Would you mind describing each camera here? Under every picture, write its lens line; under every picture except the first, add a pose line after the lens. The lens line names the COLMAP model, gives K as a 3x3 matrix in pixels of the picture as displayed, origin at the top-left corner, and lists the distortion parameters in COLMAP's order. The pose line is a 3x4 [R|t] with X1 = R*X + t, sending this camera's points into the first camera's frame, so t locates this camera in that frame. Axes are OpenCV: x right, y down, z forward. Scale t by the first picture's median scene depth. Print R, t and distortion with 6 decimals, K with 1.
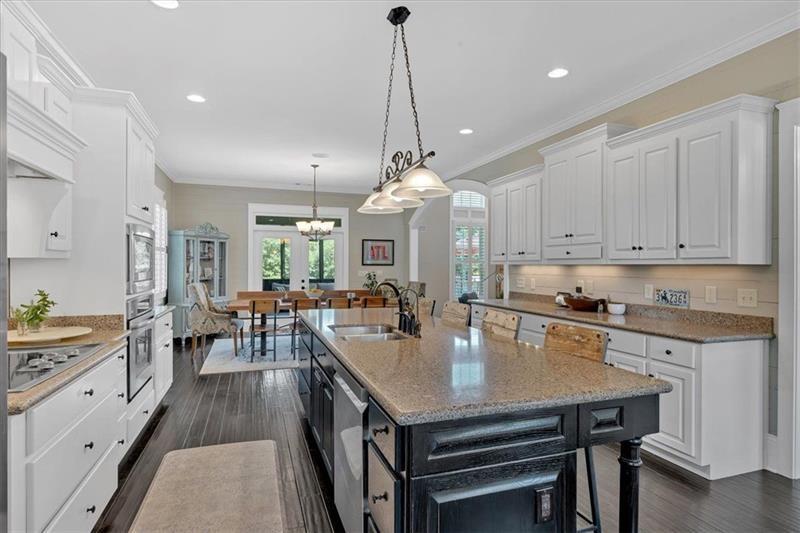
lens RADIAL K [[431.0, 0, 396.2], [0, 431.0, 270.2], [0, 0, 1]] dist [-0.001017, -0.000512]
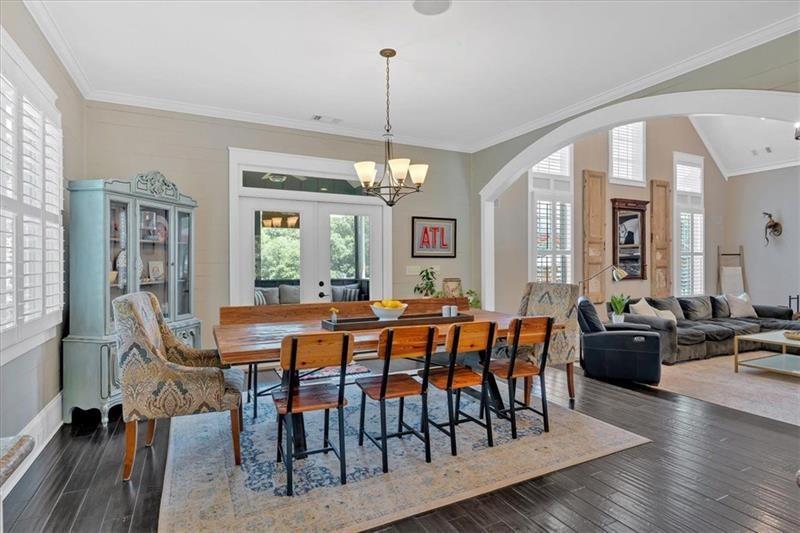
lens RADIAL K [[431.0, 0, 404.2], [0, 431.0, 266.6], [0, 0, 1]] dist [-0.001017, -0.000512]
pose [[0.990592, -0.006368, 0.136701, -0.211666], [0.006696, 0.999976, -0.001939, 0.004181], [-0.136685, 0.002837, 0.990610, 0.443631]]
